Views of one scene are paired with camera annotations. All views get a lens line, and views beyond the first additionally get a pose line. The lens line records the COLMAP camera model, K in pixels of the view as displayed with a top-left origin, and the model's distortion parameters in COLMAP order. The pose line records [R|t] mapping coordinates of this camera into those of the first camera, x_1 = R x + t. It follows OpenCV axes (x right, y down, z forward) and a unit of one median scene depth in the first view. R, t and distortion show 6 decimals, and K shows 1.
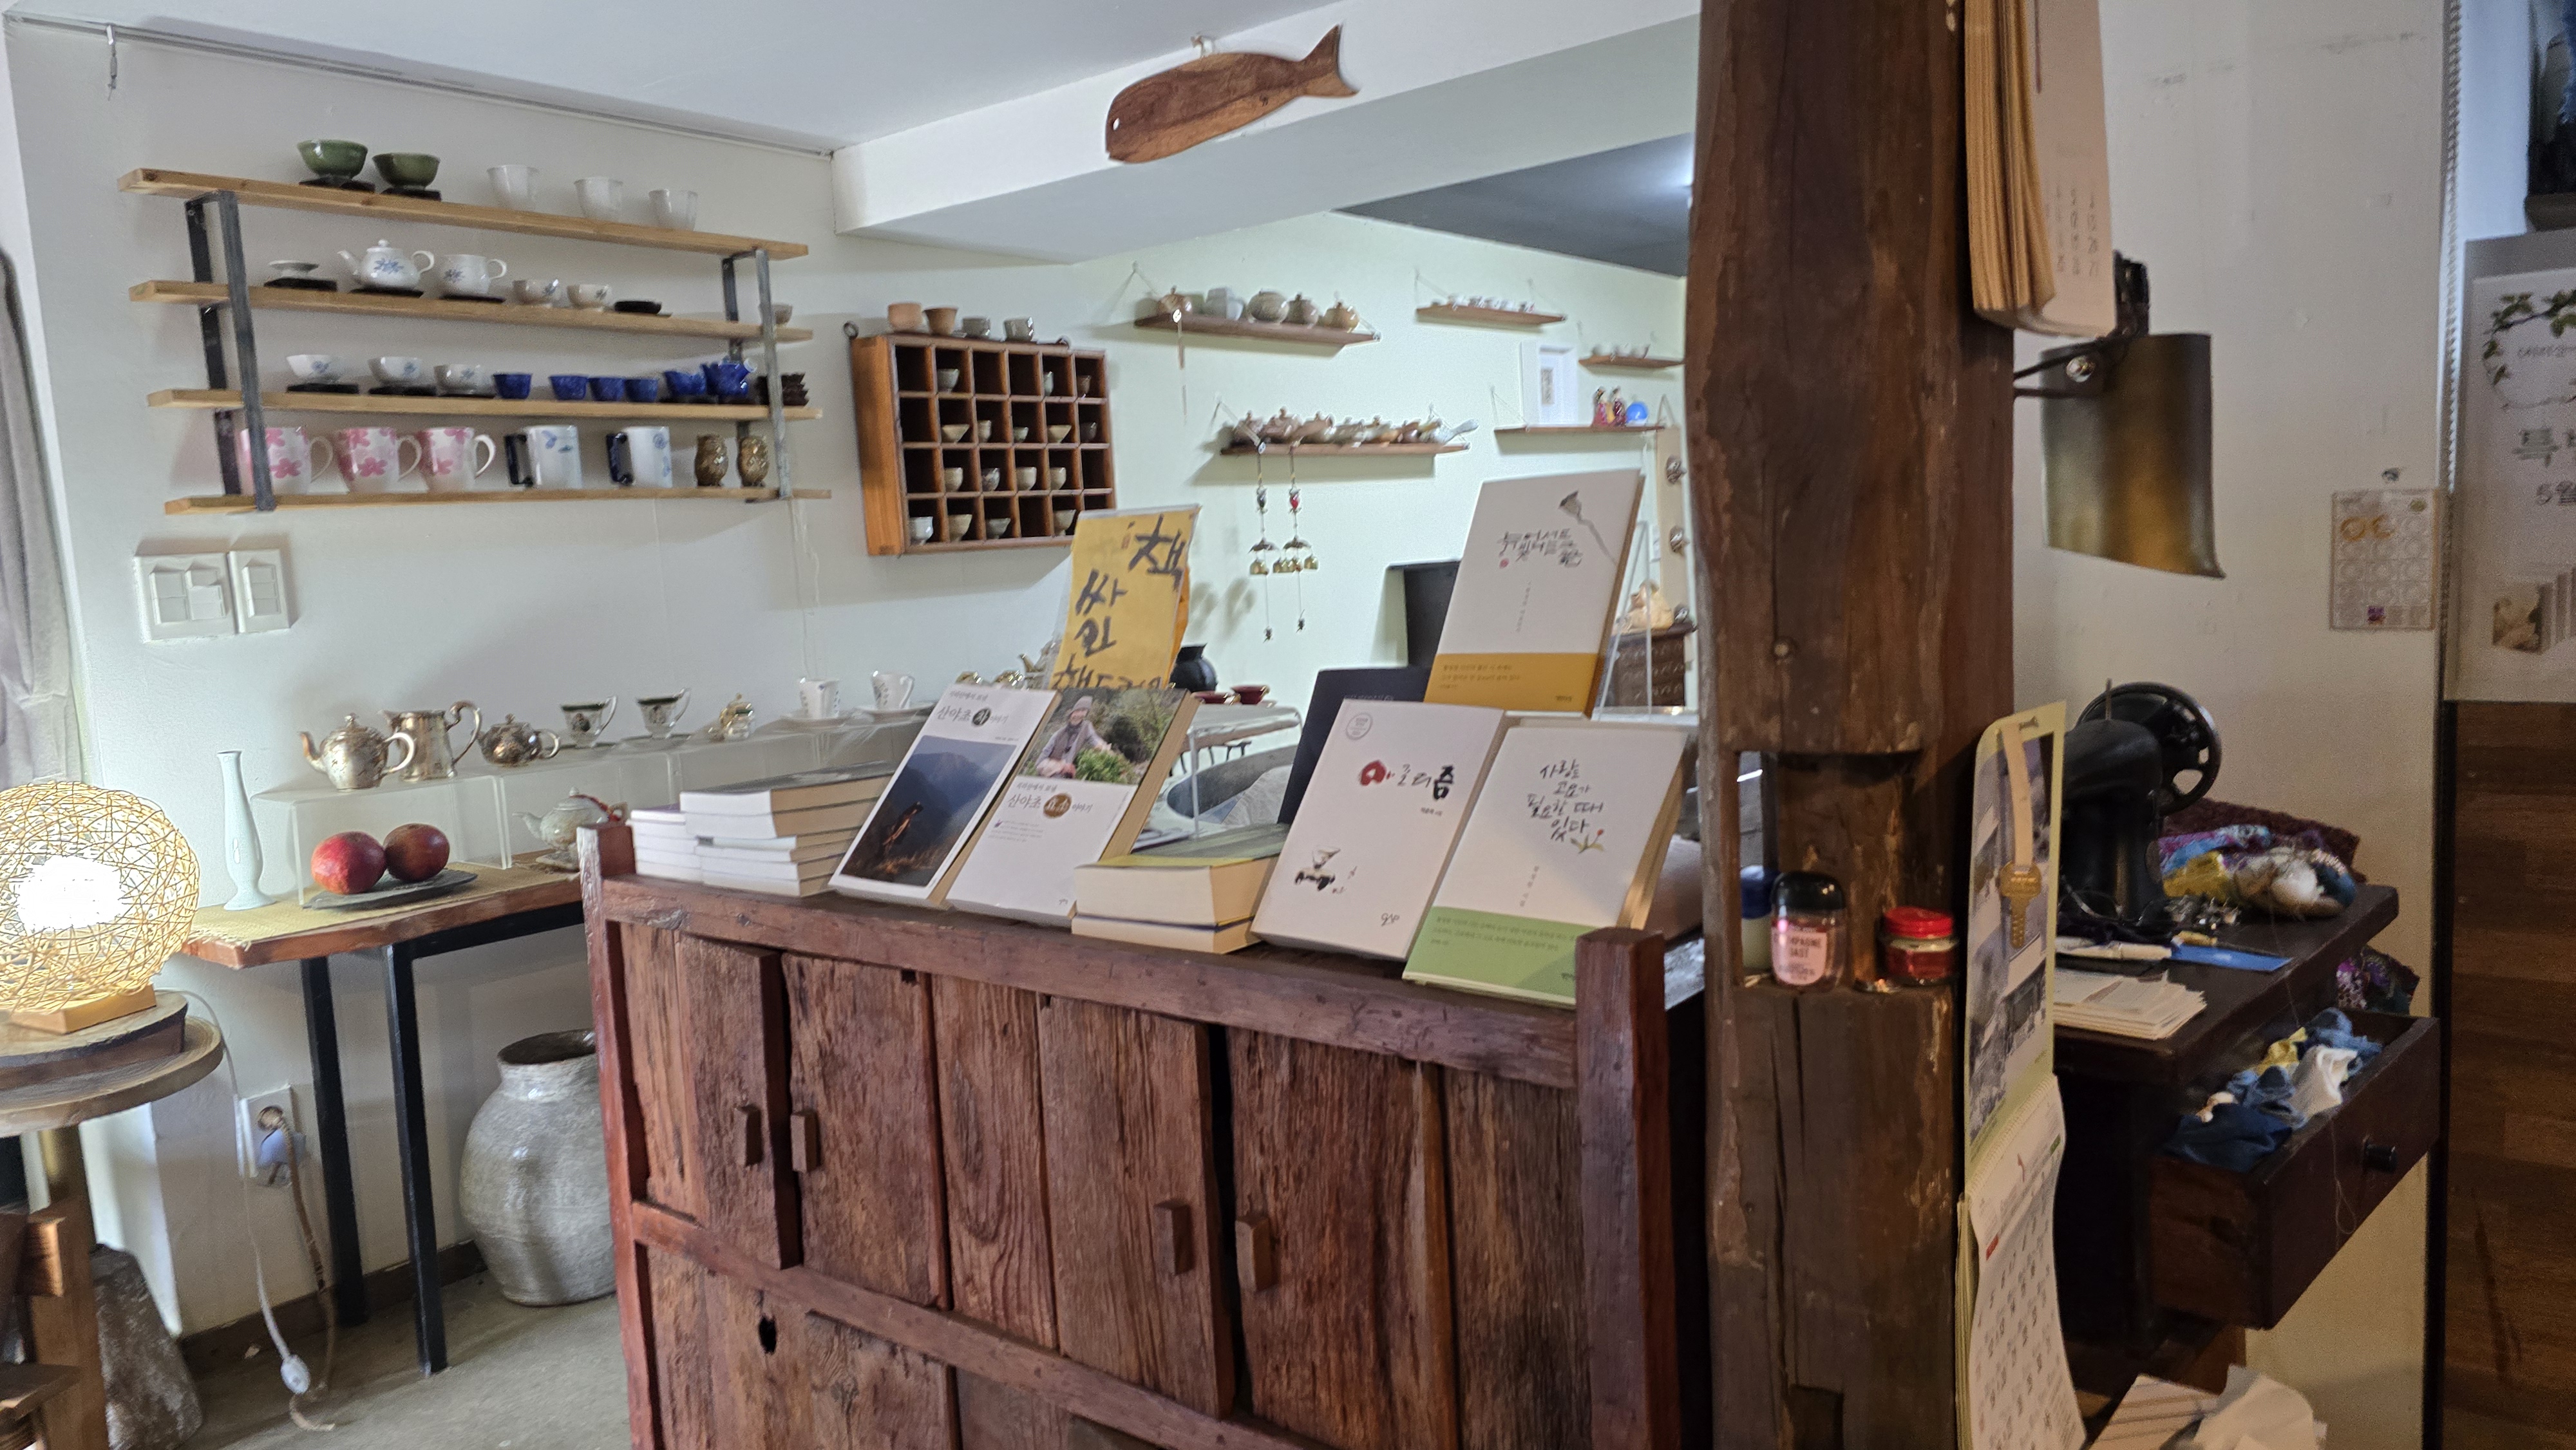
lens RADIAL K [[1768.4, 0, 1297.6], [0, 1768.4, 705.9], [0, 0, 1]] dist [0.098255, -0.106766]
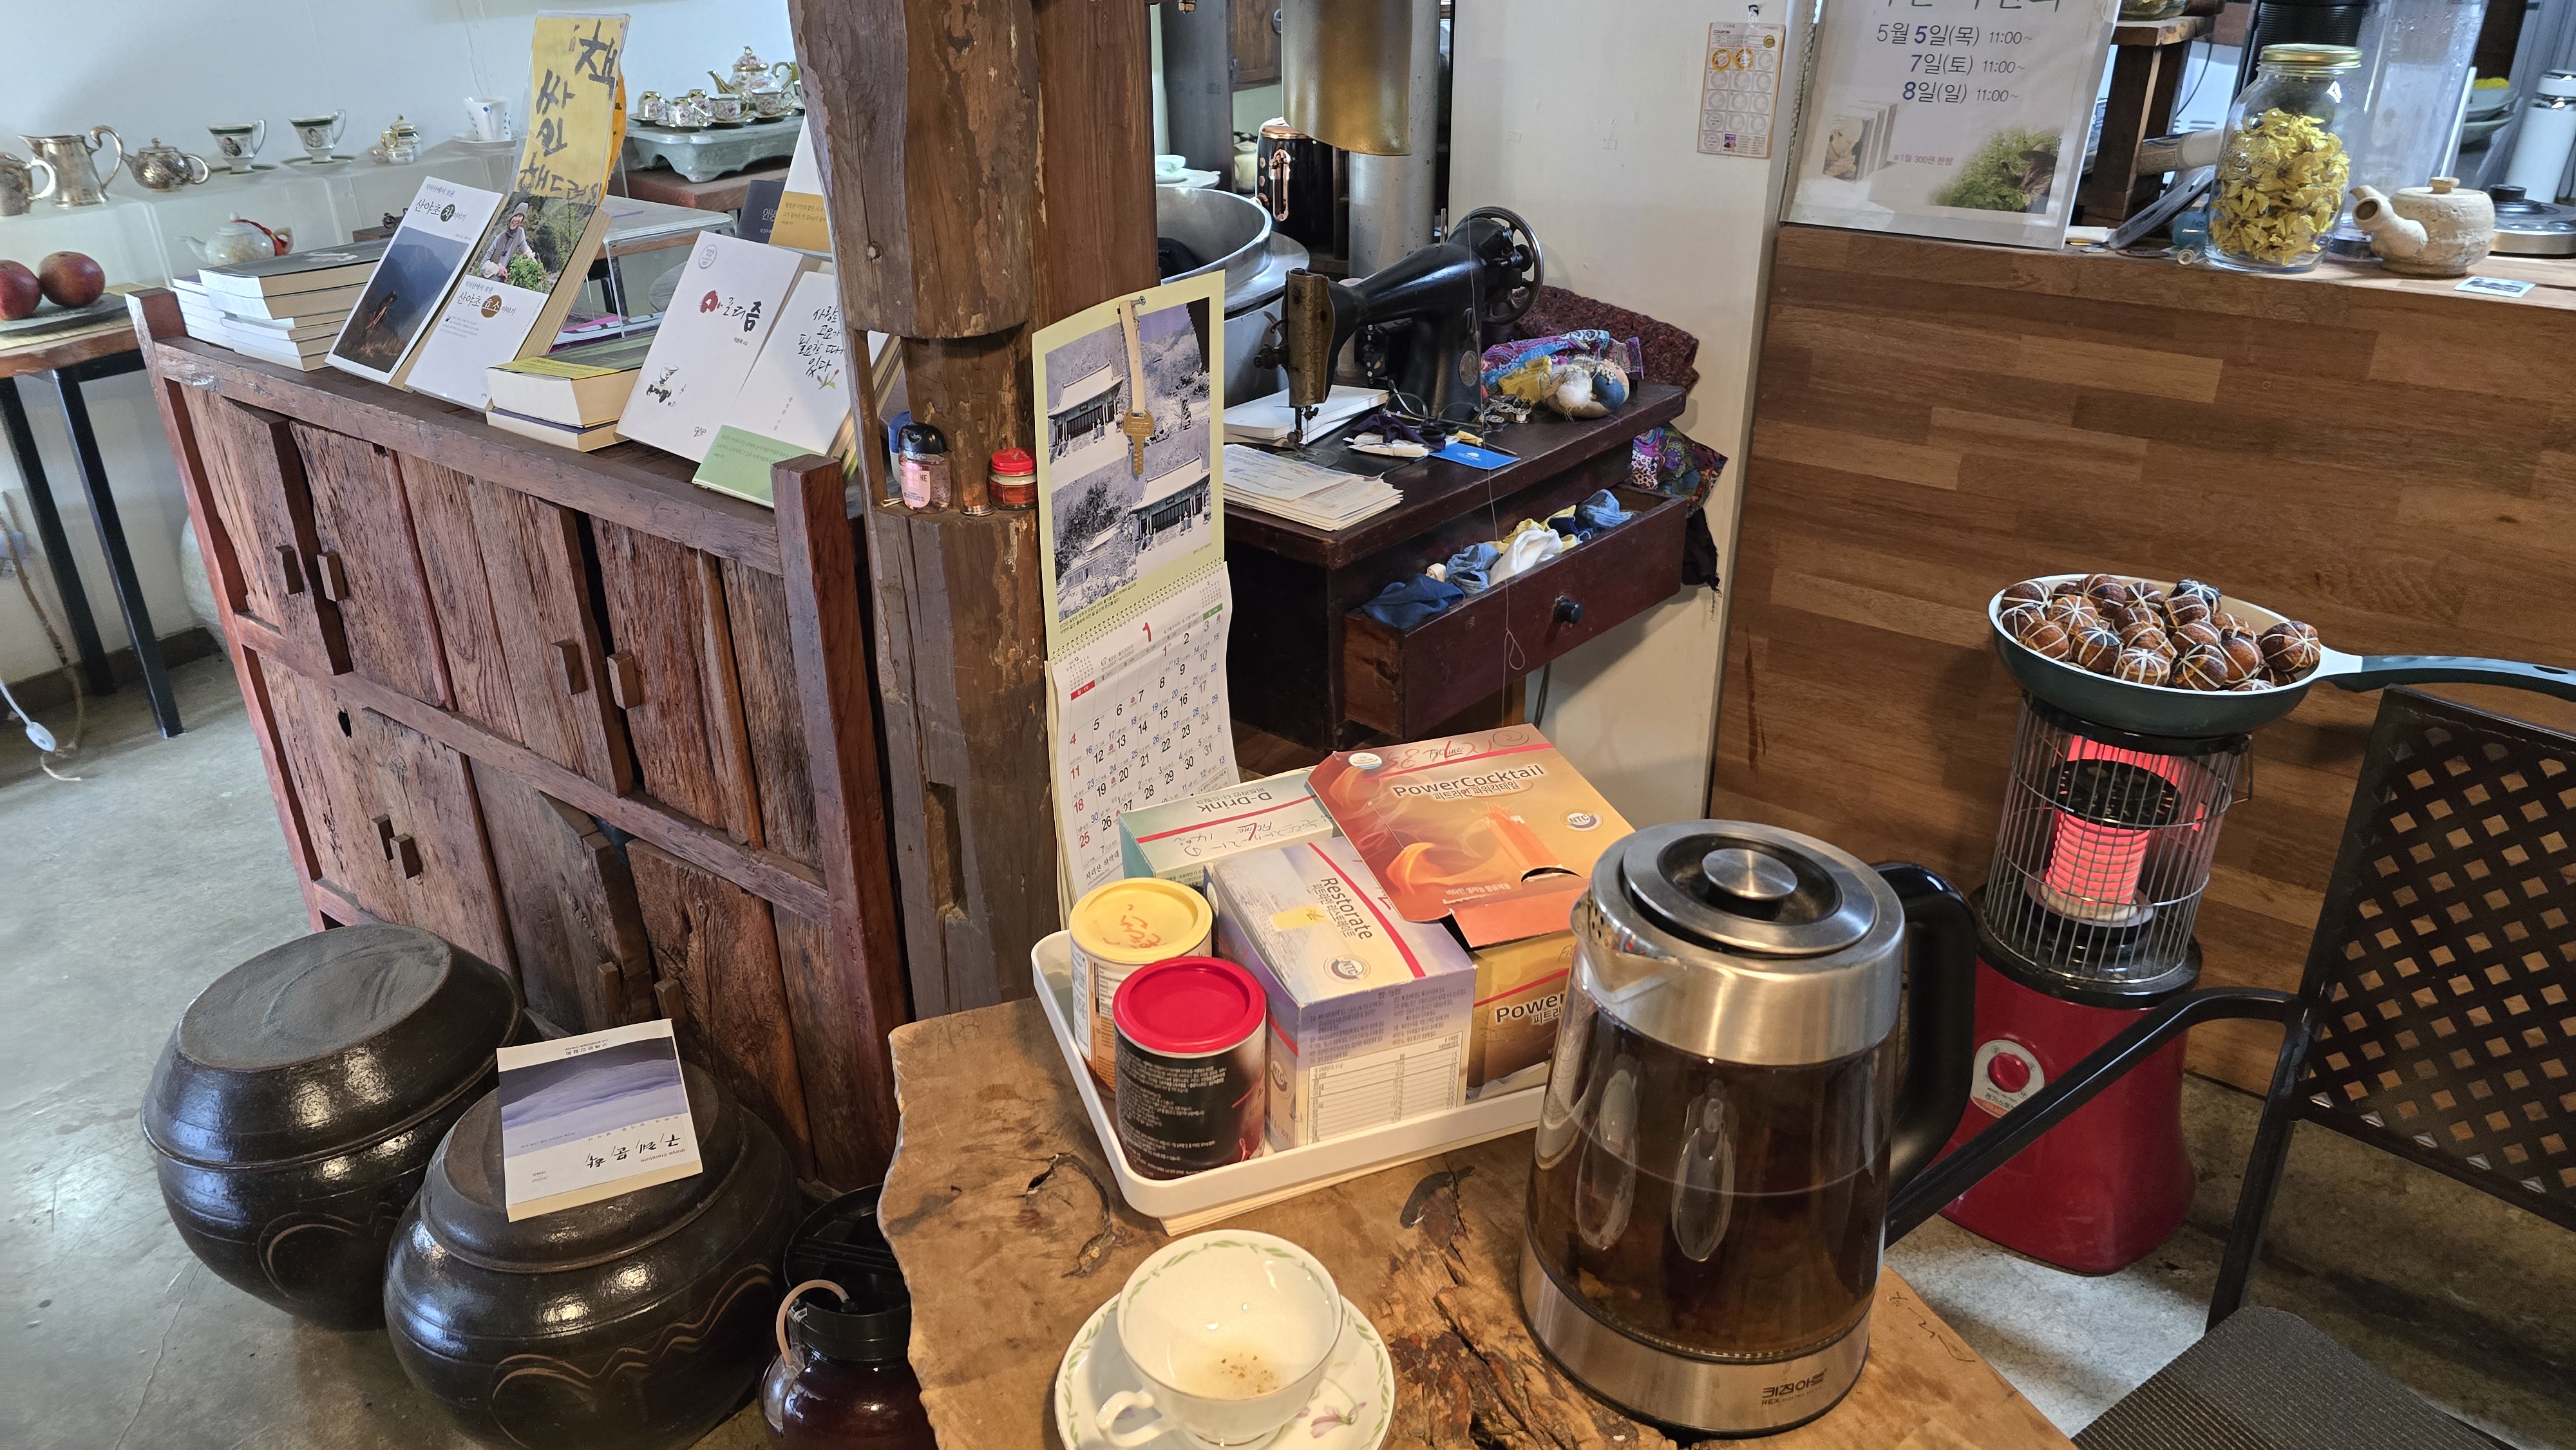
lens RADIAL K [[1768.4, 0, 1297.6], [0, 1768.4, 705.9], [0, 0, 1]] dist [0.098255, -0.106766]
pose [[0.998940, 0.013039, 0.044141, 0.320366], [-0.027111, 0.941700, 0.335359, -0.099614], [-0.037195, -0.336200, 0.941056, -0.197944]]
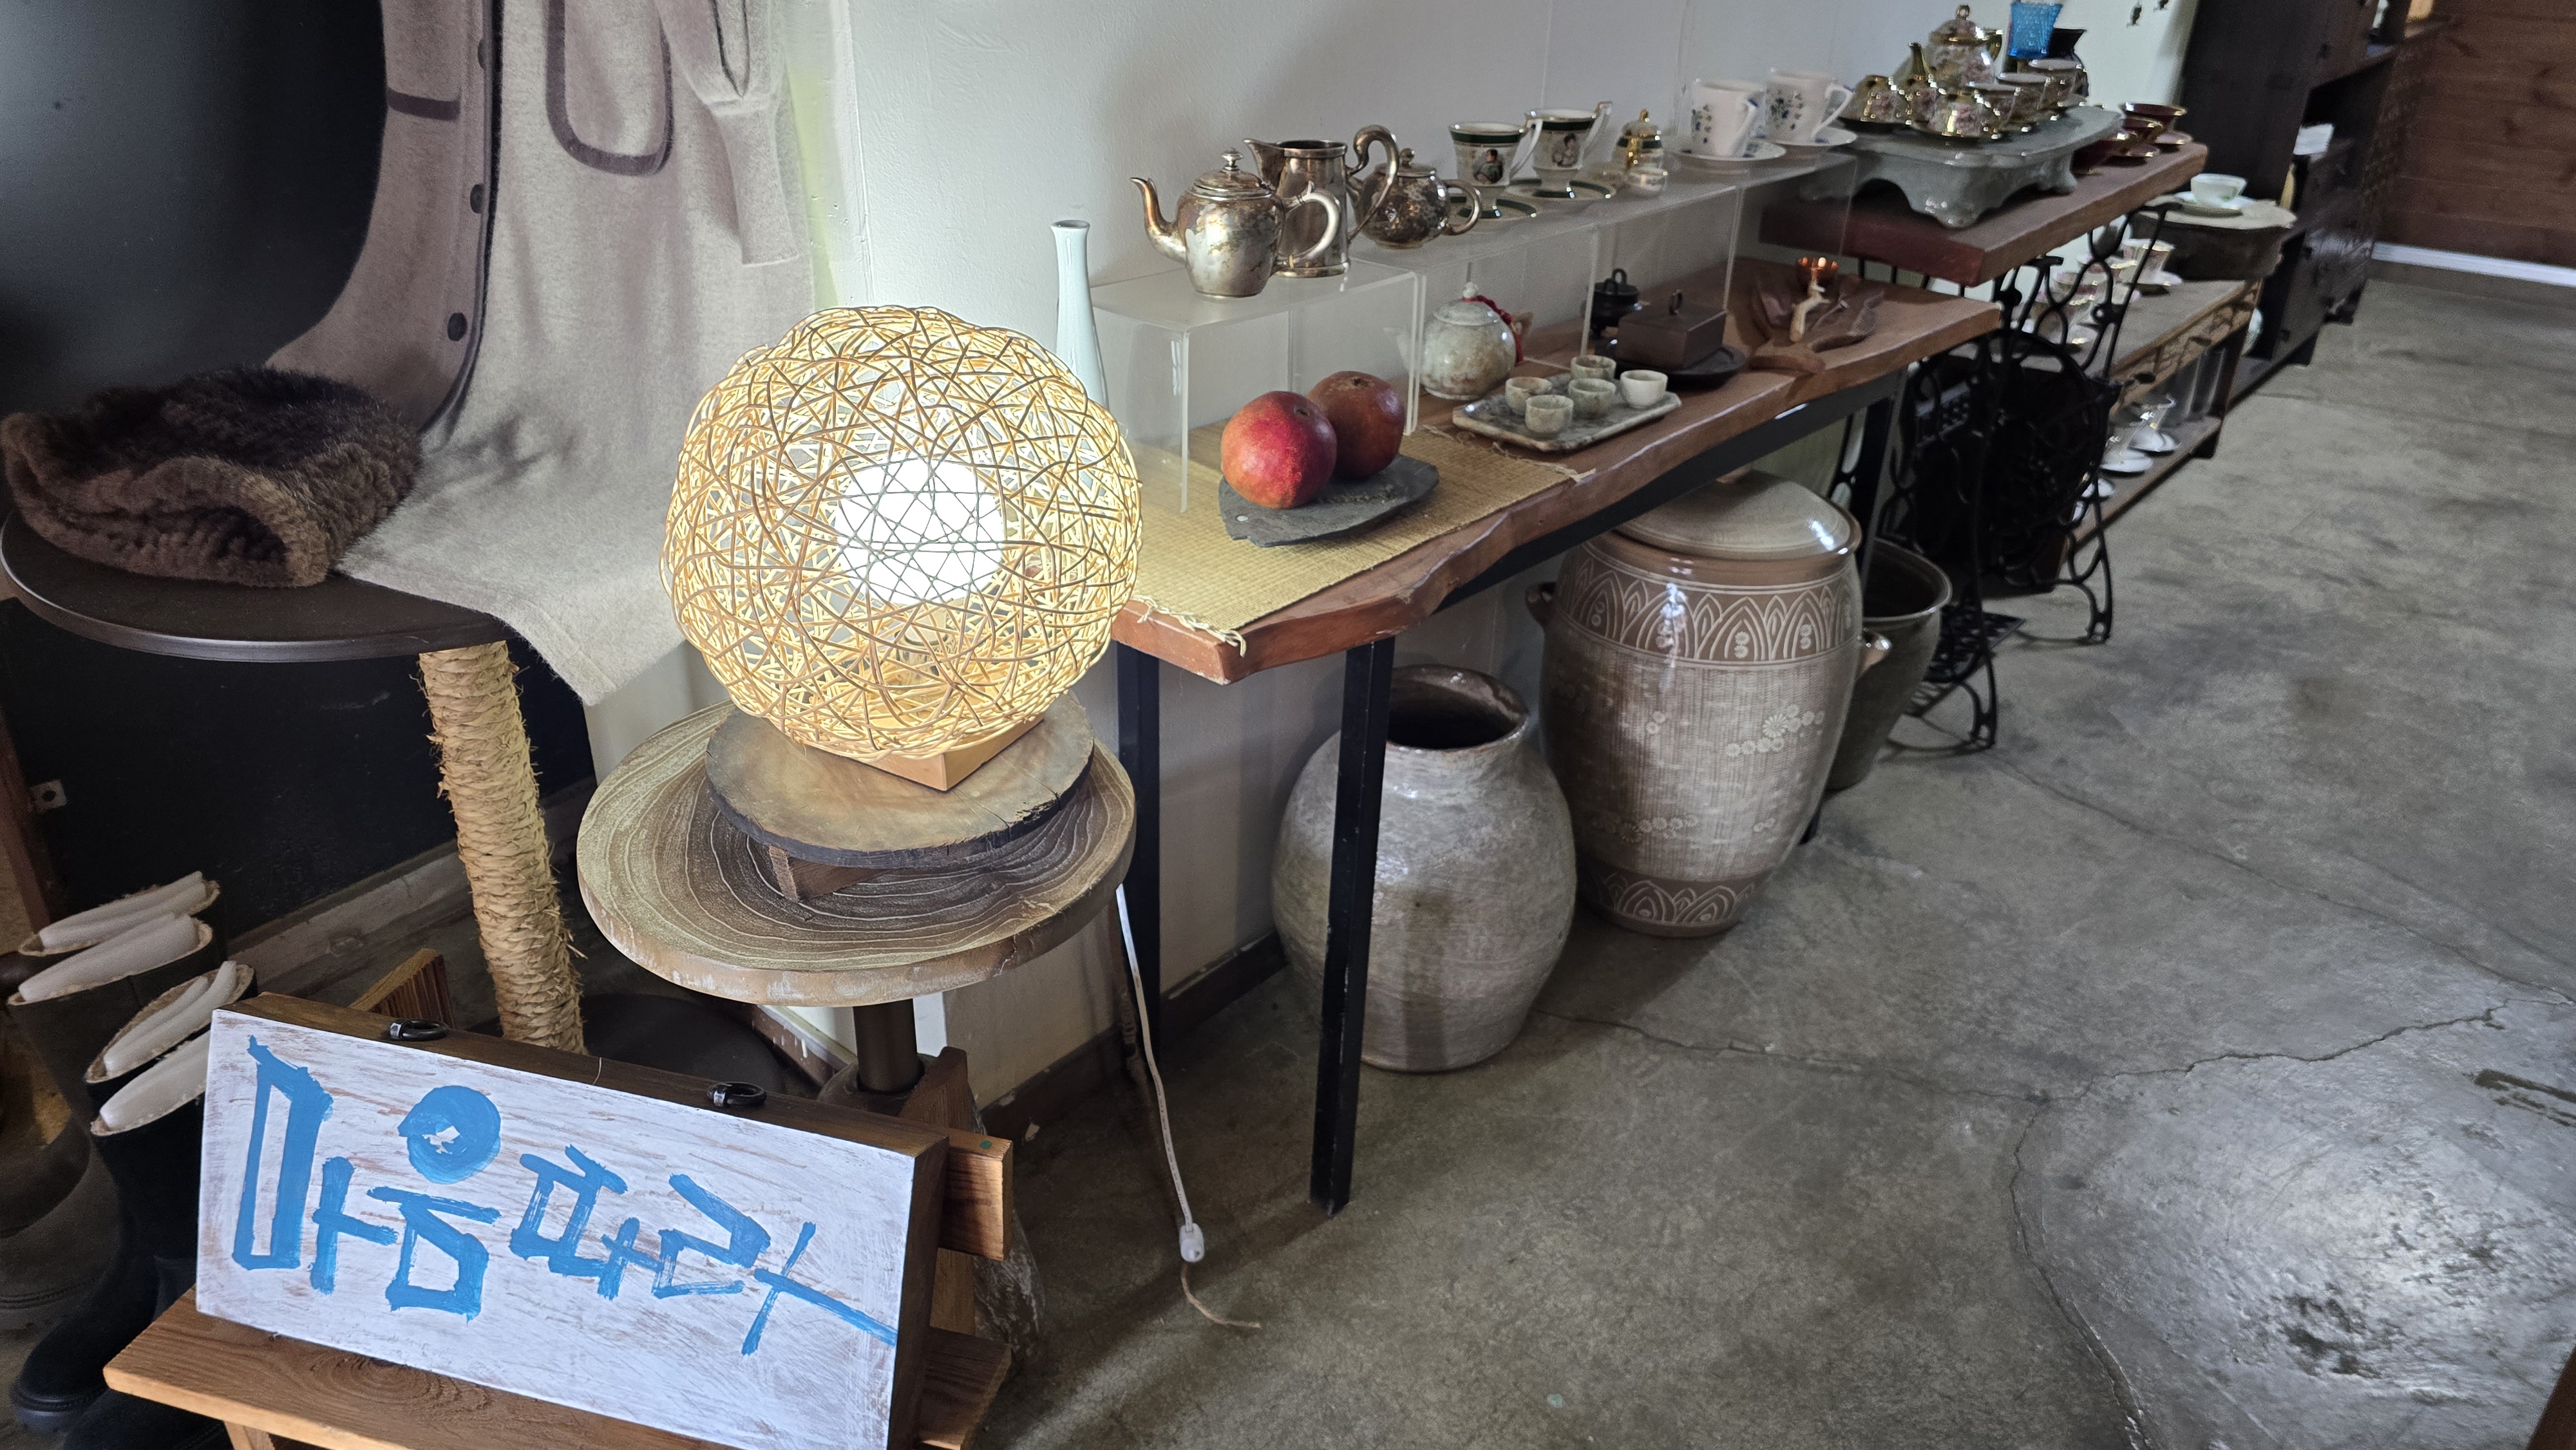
lens RADIAL K [[1799.2, 0, 1288.0], [0, 1799.2, 725.0], [0, 0, 1]] dist [0.093436, -0.113102]
pose [[0.996544, 0.082793, 0.006795, -0.861294], [-0.079327, 0.924149, 0.373705, -0.070386], [0.024660, -0.372952, 0.927523, 0.750502]]
